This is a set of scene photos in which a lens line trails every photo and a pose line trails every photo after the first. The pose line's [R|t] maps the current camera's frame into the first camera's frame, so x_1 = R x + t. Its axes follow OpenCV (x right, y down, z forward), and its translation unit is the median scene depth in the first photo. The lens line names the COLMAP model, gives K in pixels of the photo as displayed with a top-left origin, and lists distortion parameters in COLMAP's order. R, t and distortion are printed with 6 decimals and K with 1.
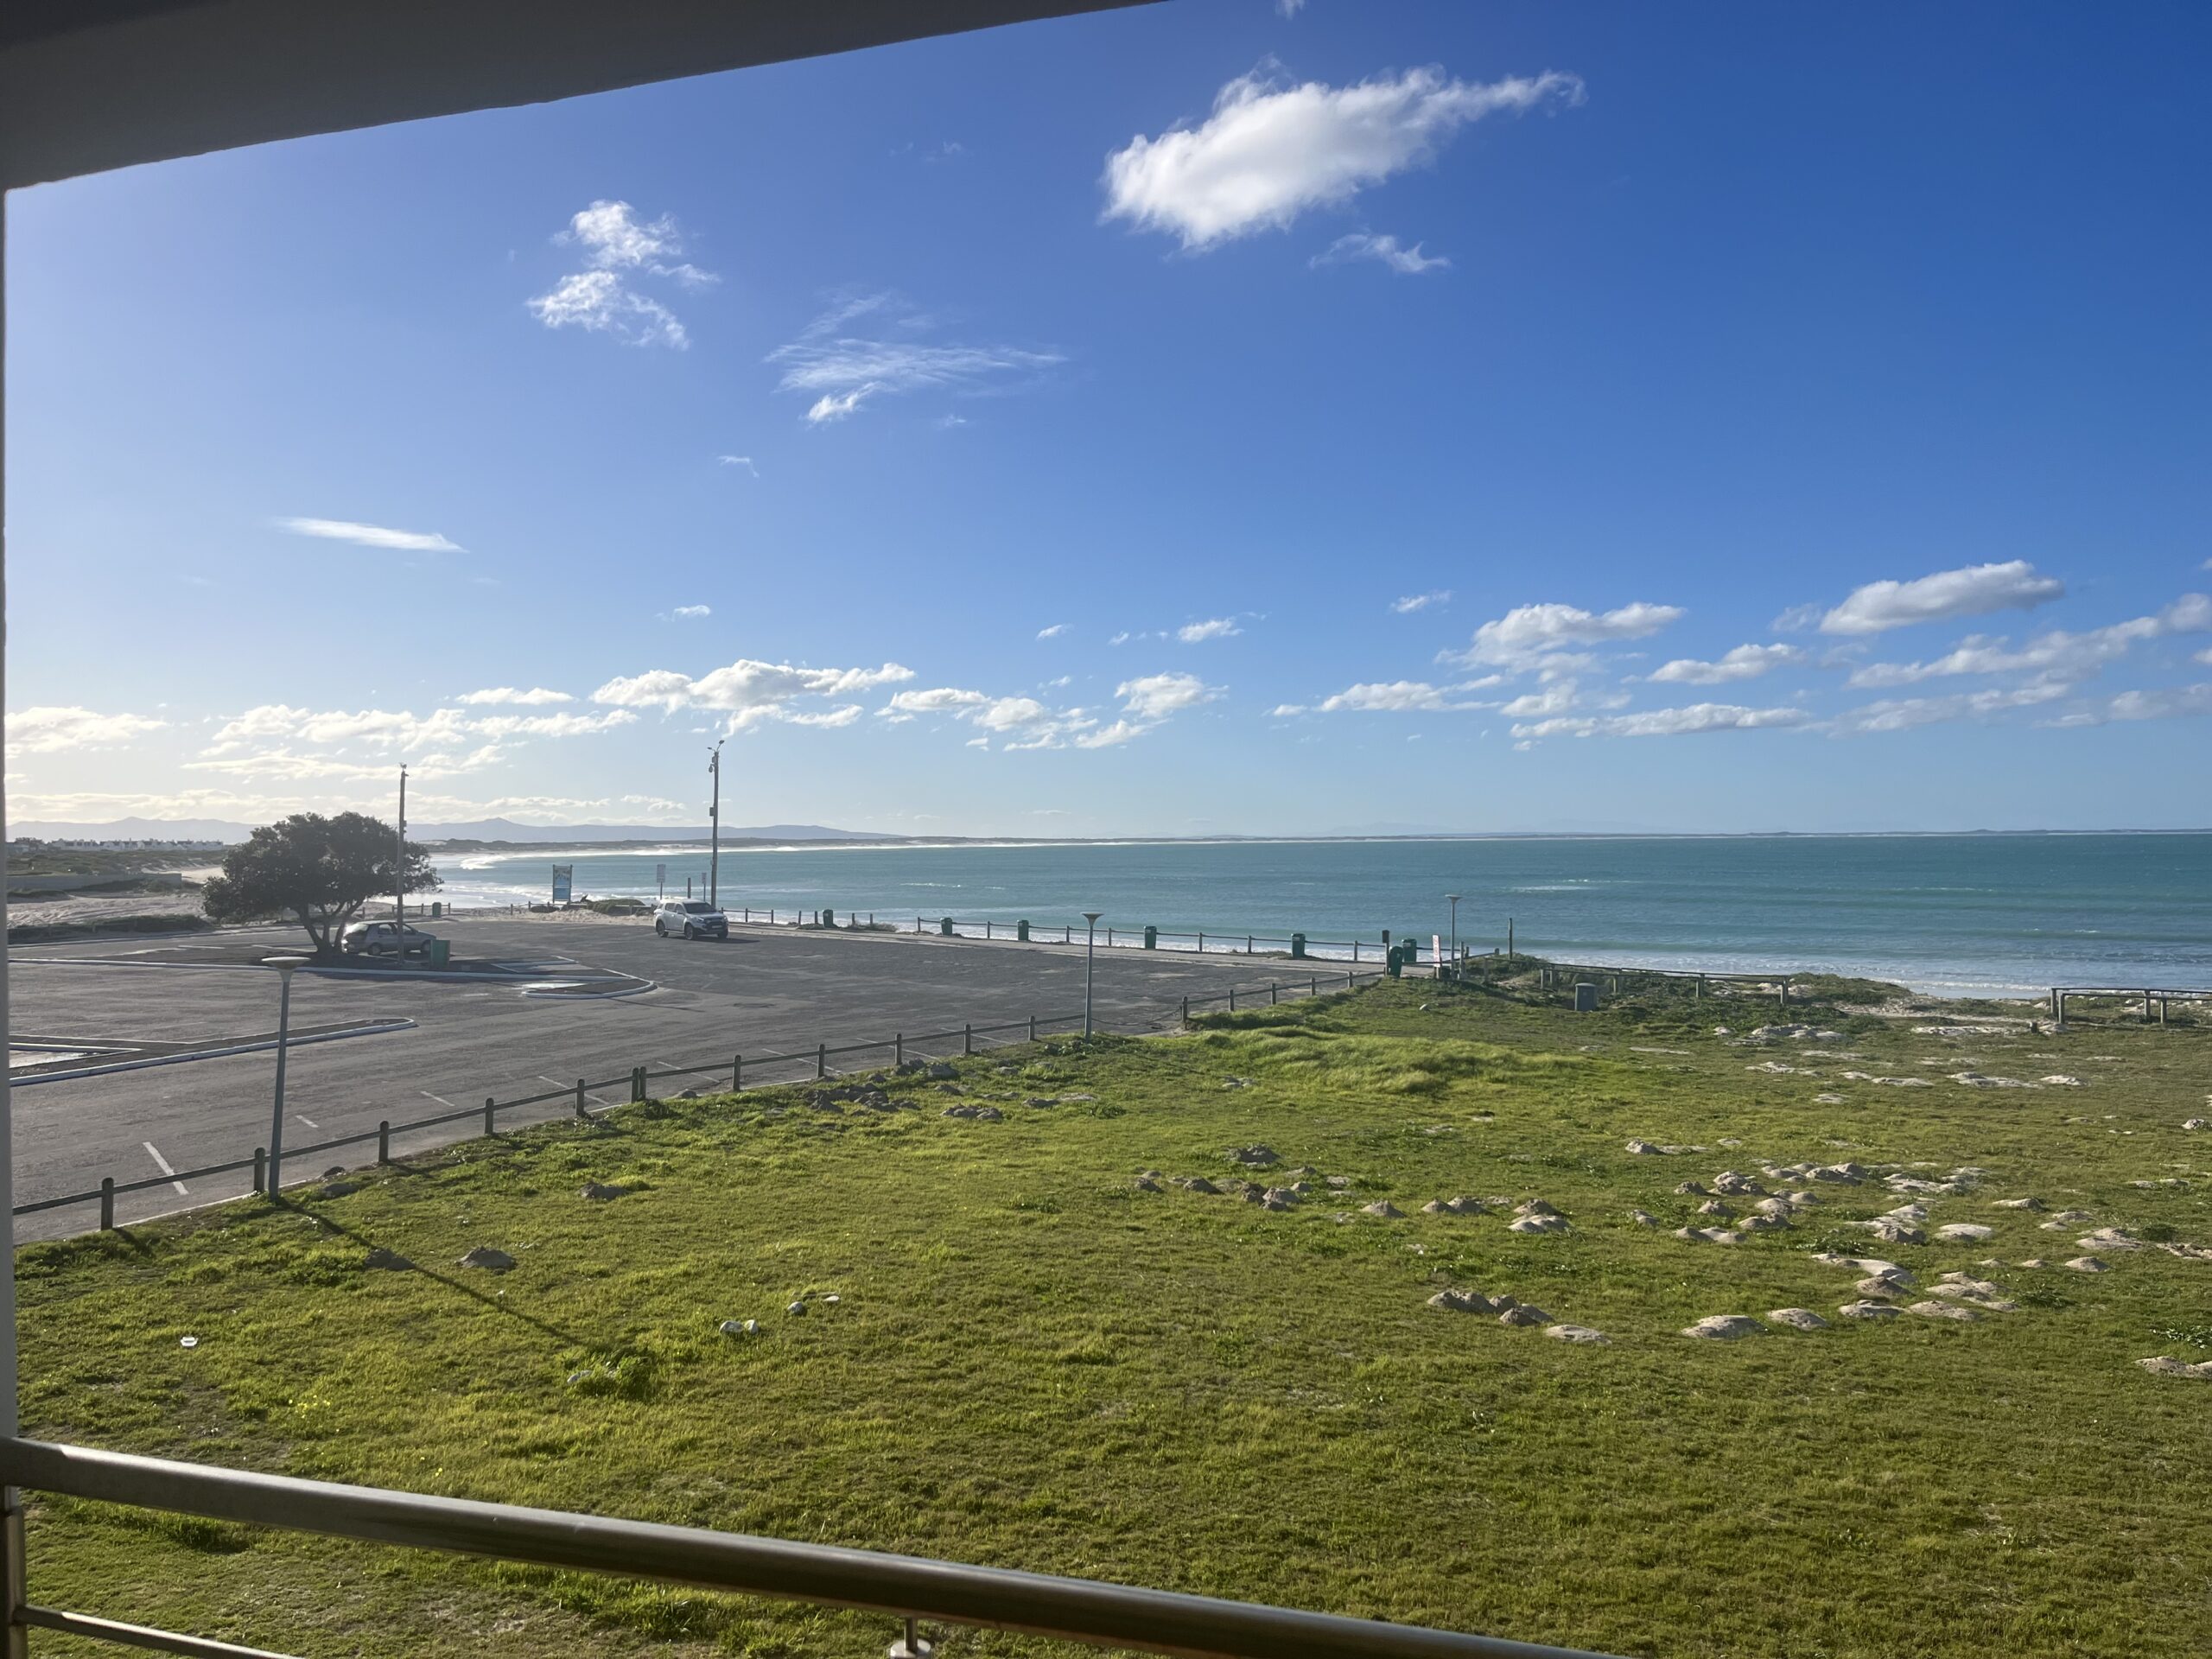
lens RADIAL K [[1666.5, 0, 1109.1], [0, 1666.5, 835.6], [0, 0, 1]] dist [0.063954, -0.077027]
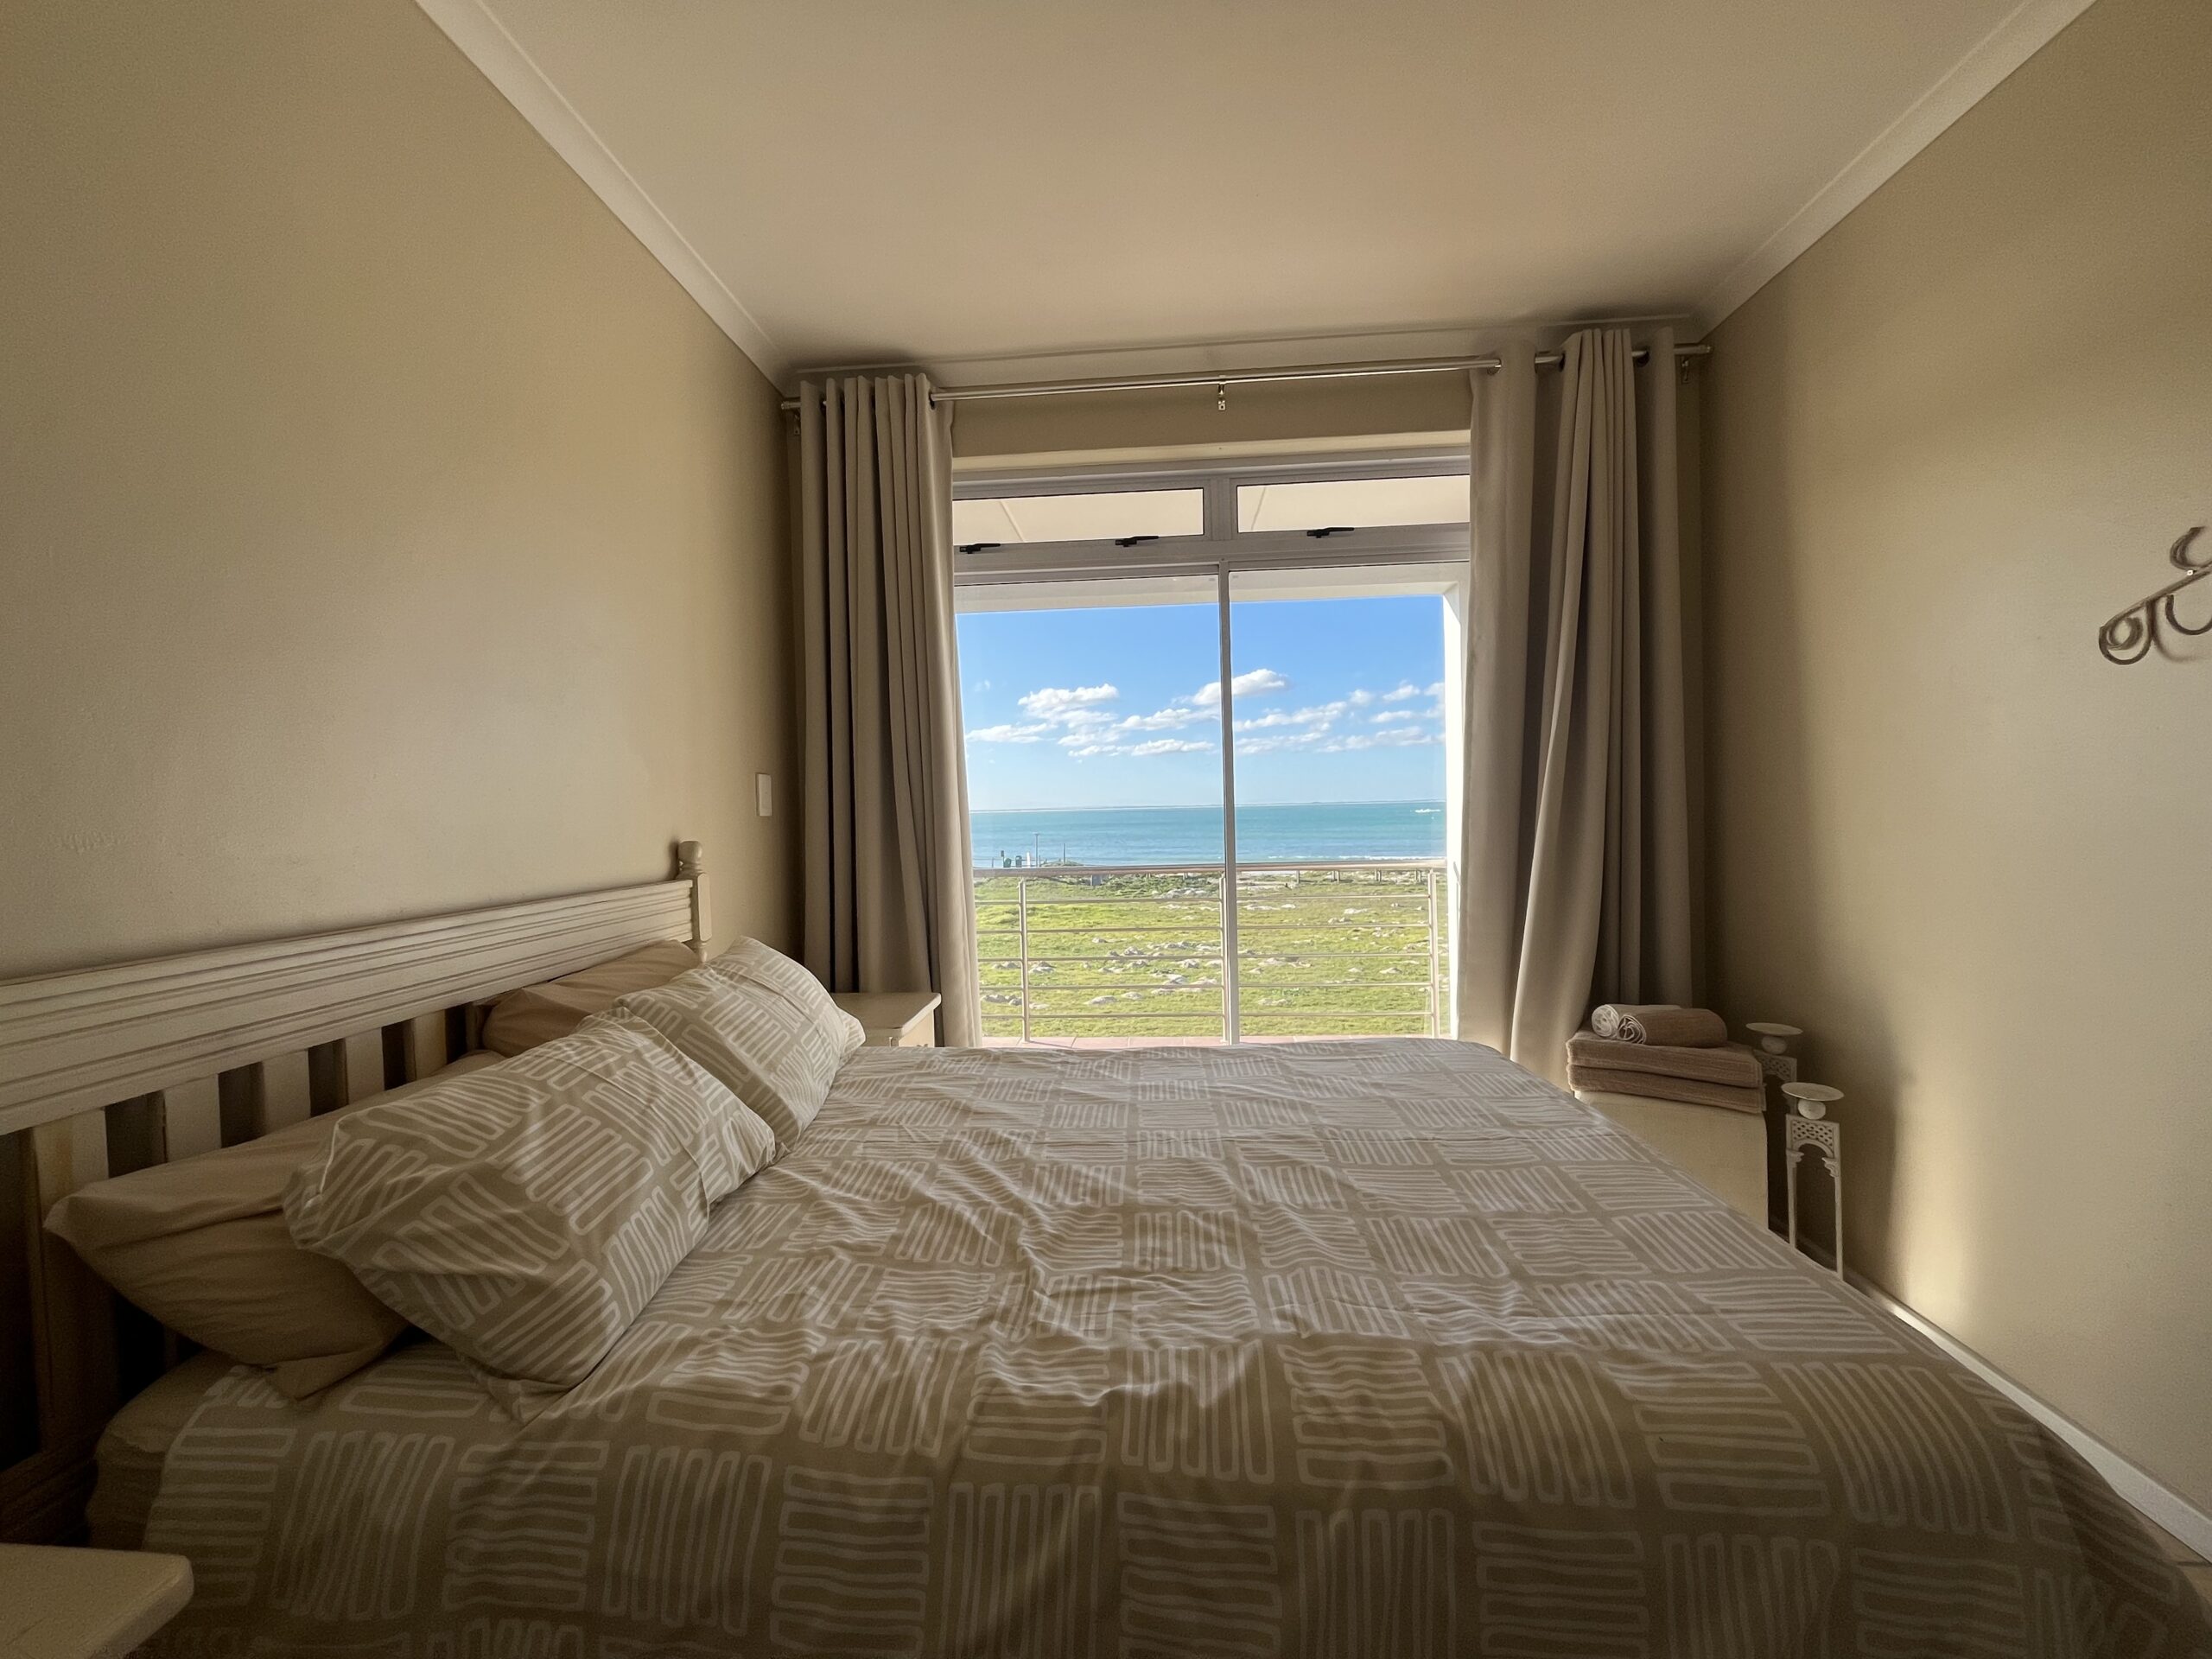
lens RADIAL K [[903.7, 0, 1096.0], [0, 903.7, 827.2], [0, 0, 1]] dist [-0.001261, -0.000216]
pose [[0.974337, -0.018857, 0.224304, 0.054890], [0.015000, 0.999709, 0.018889, 0.016212], [-0.224595, -0.015040, 0.974336, -0.172607]]
